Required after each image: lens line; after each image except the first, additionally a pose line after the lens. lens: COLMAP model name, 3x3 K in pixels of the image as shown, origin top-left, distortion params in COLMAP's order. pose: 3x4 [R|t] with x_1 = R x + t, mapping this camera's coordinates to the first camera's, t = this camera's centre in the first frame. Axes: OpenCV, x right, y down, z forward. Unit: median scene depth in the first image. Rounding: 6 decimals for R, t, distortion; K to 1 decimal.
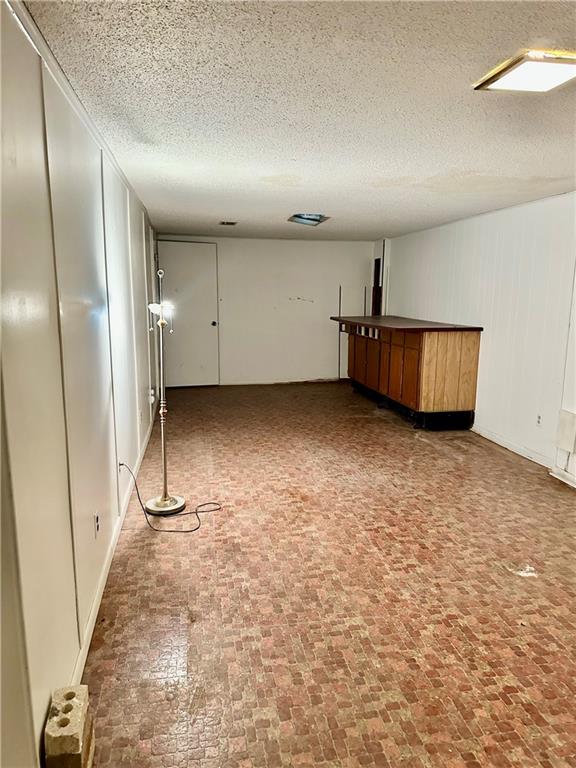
lens RADIAL K [[540.9, 0, 289.5], [0, 540.9, 382.8], [0, 0, 1]] dist [0.073021, -0.091618]
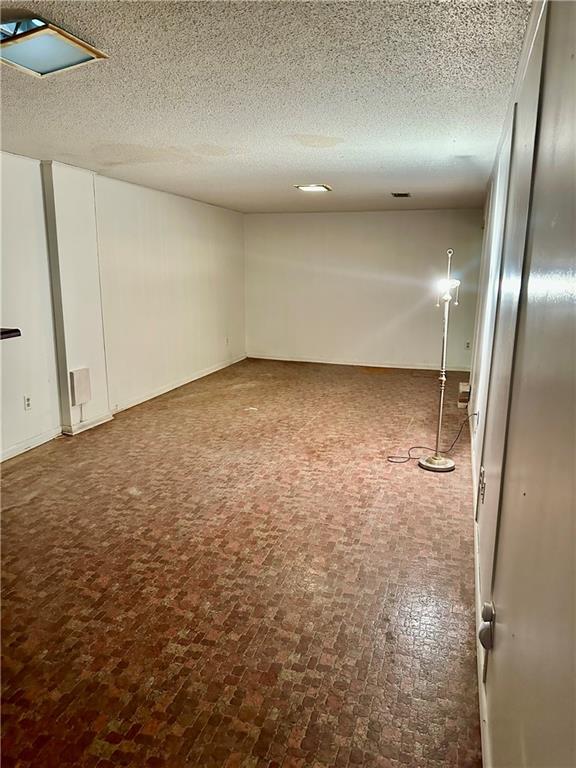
lens RADIAL K [[540.9, 0, 290.3], [0, 540.9, 385.5], [0, 0, 1]] dist [0.073021, -0.091618]
pose [[-0.889996, -0.115373, 0.441131, -0.405698], [0.057474, 0.931358, 0.359540, -0.317823], [-0.452332, 0.345343, -0.822274, 1.861968]]
